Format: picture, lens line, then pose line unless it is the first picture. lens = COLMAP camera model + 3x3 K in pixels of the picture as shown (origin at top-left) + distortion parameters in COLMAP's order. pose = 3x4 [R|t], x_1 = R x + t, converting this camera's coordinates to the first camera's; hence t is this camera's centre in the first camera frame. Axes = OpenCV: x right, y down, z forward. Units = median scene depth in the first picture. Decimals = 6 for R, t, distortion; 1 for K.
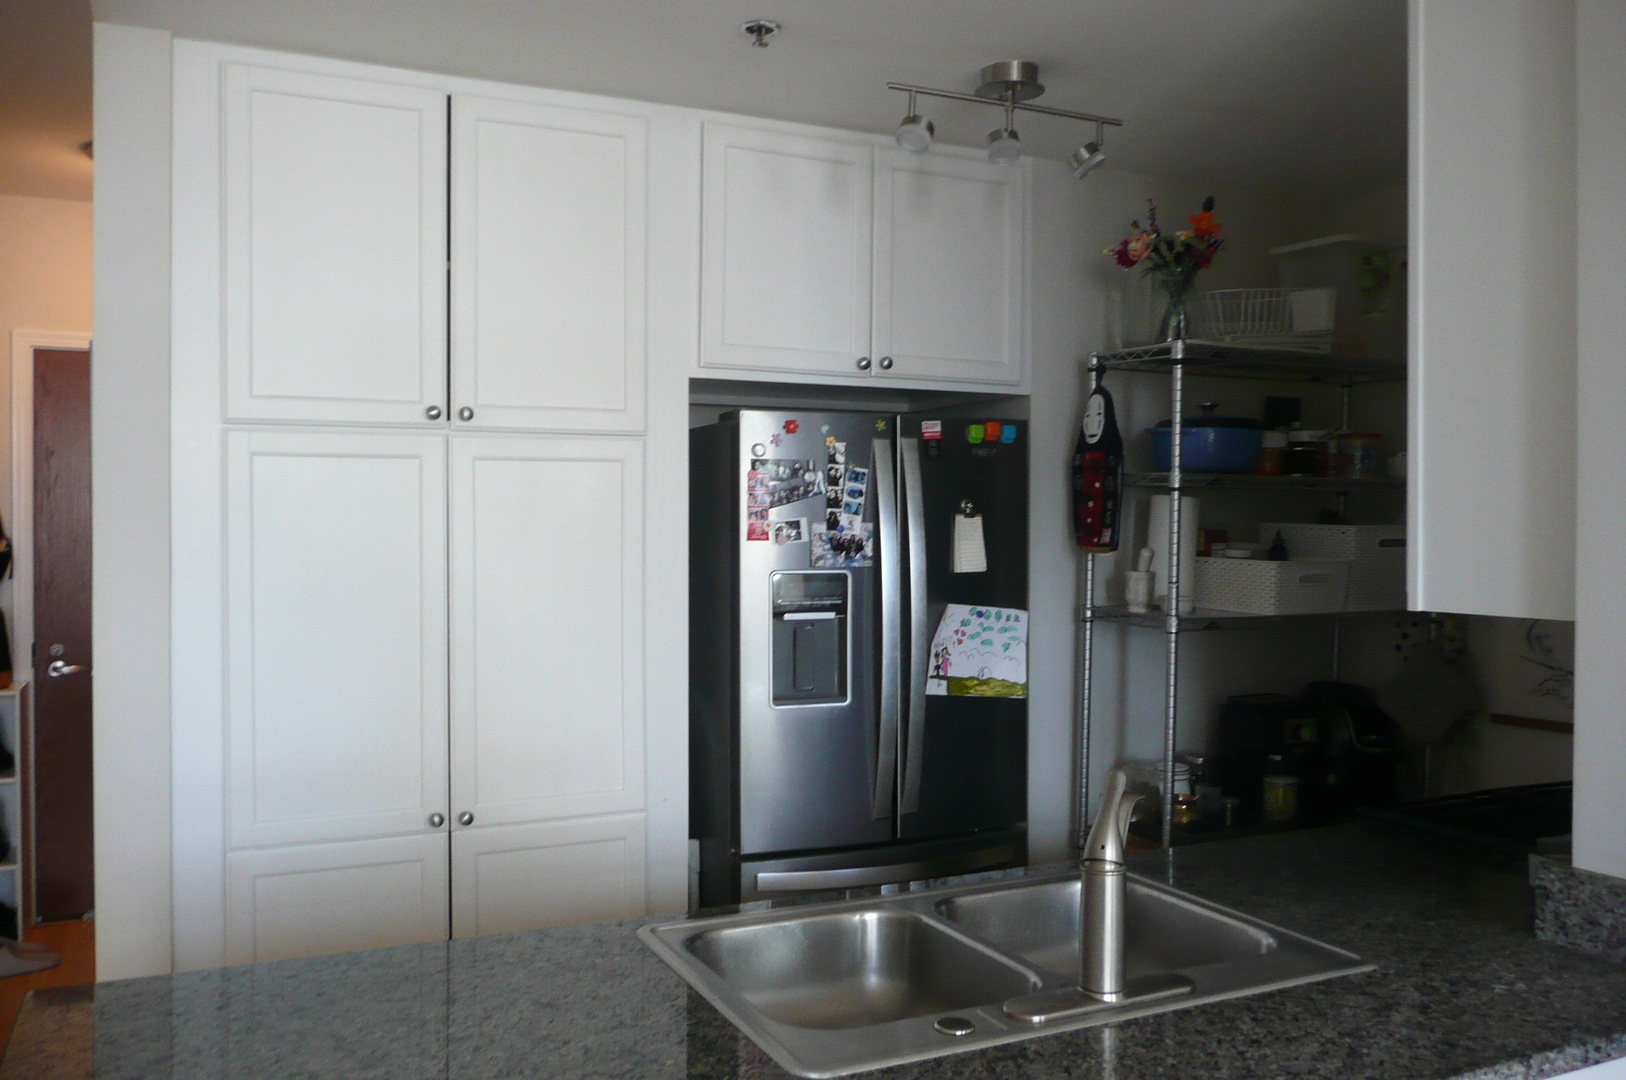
lens RADIAL K [[1297.0, 0, 820.5], [0, 1297.0, 541.0], [0, 0, 1]] dist [-0.029174, 0.019818]
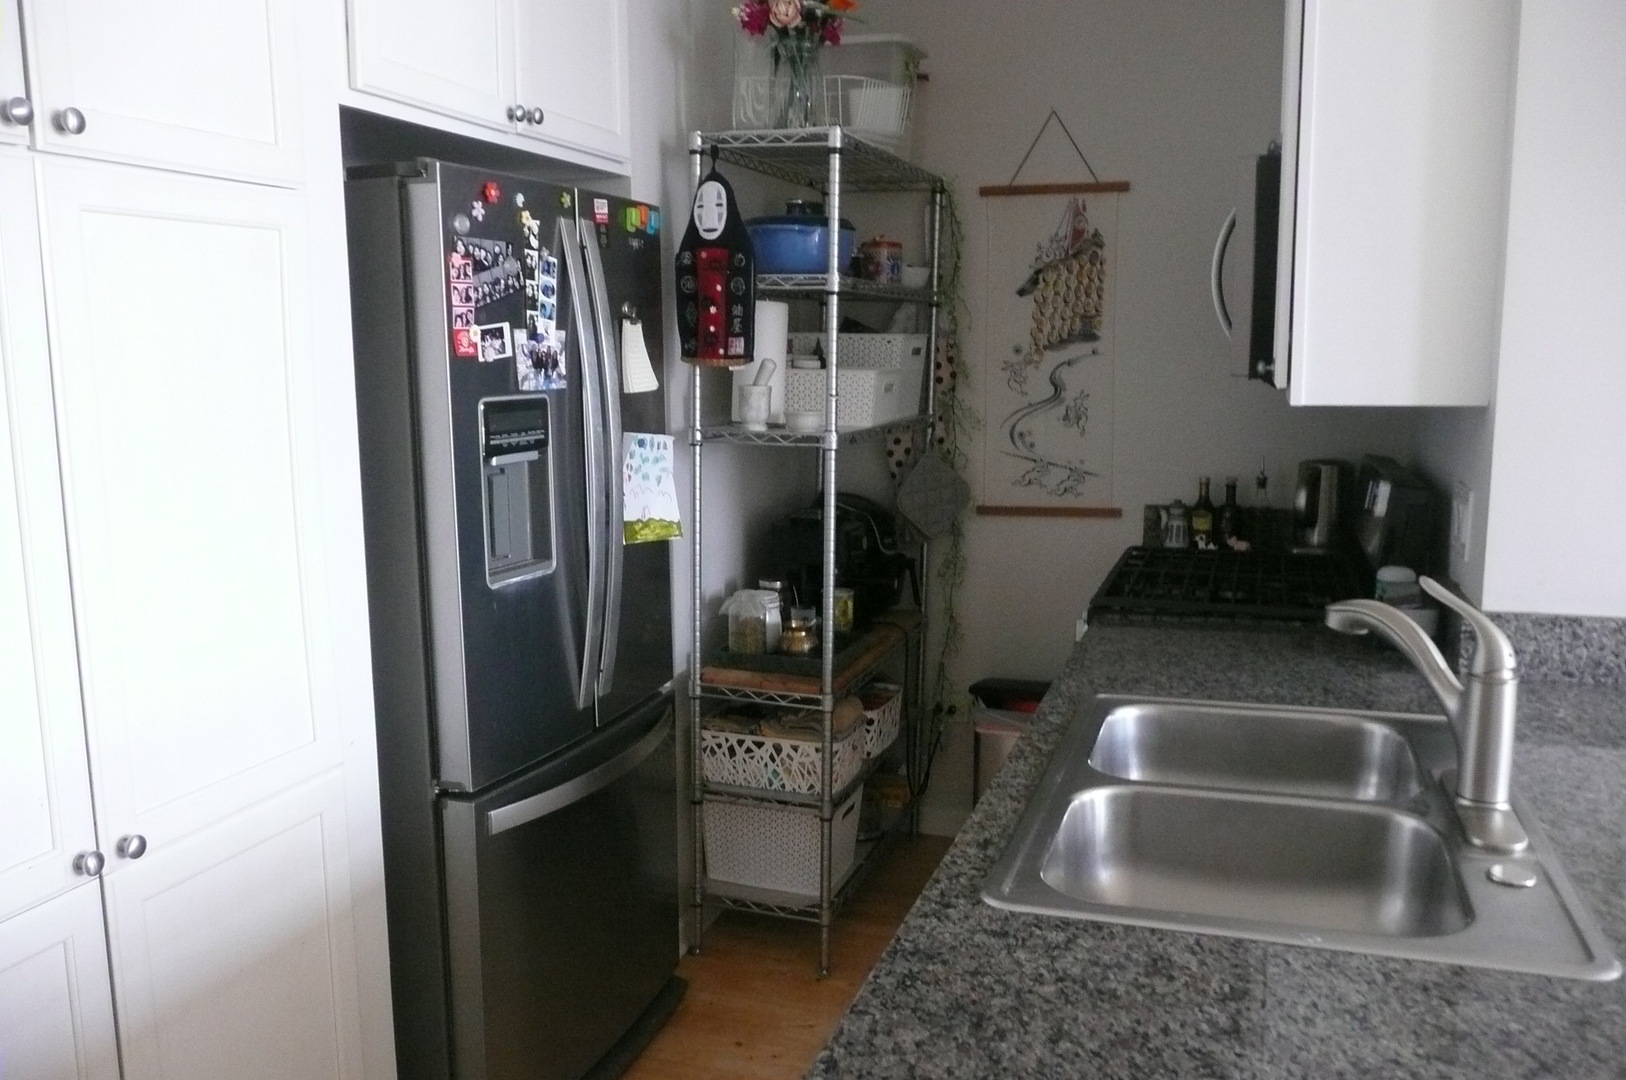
lens RADIAL K [[1297.0, 0, 820.5], [0, 1297.0, 541.0], [0, 0, 1]] dist [-0.029174, 0.019818]
pose [[0.704174, -0.114570, 0.700723, -0.402369], [0.020095, 0.989716, 0.141627, 0.003674], [-0.709743, -0.085649, 0.699235, 0.353278]]
